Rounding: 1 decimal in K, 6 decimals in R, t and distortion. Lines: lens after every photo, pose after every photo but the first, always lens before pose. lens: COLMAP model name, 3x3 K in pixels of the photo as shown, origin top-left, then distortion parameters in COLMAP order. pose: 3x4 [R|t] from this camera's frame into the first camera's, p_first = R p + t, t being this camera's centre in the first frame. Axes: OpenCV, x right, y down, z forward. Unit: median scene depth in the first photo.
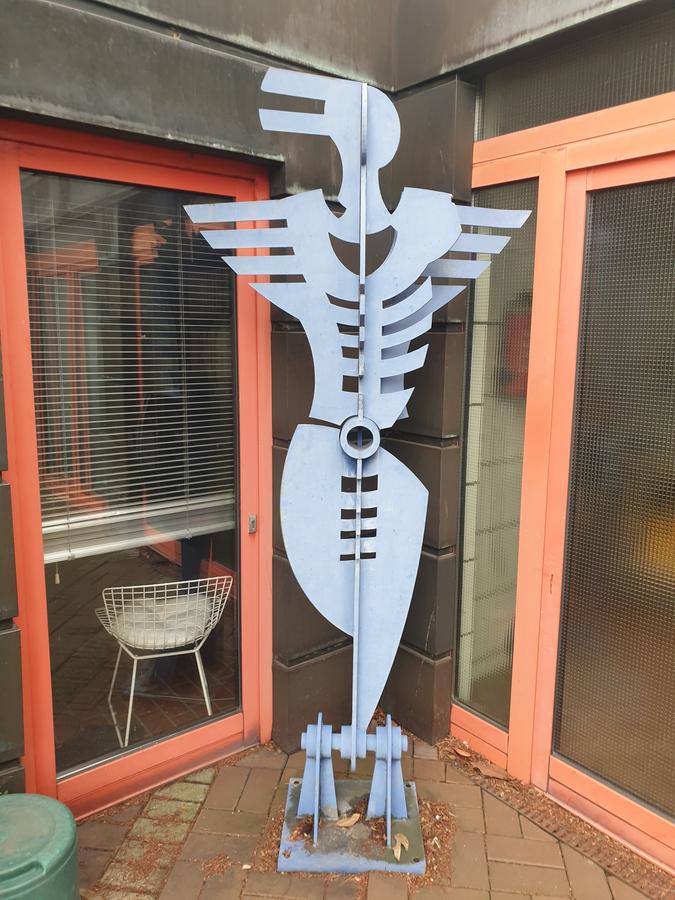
lens RADIAL K [[705.6, 0, 337.5], [0, 705.6, 450.0], [0, 0, 1]] dist [0.174314, -0.357060]
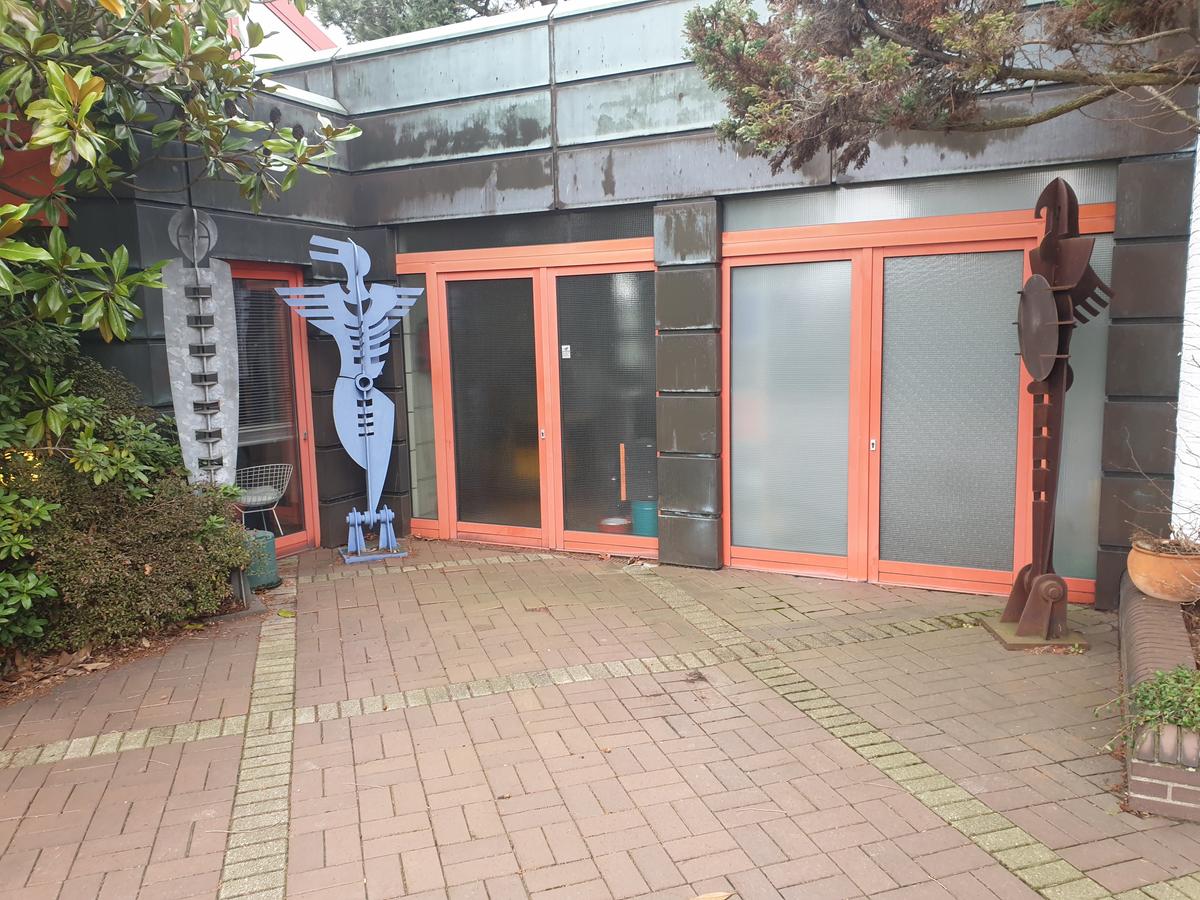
lens RADIAL K [[940.8, 0, 600.0], [0, 940.8, 450.0], [0, 0, 1]] dist [0.174314, -0.357060]
pose [[0.914605, -0.082681, 0.395805, -0.514144], [0.103428, 0.994144, -0.031324, 0.381684], [-0.390897, 0.069587, 0.917800, -2.190792]]
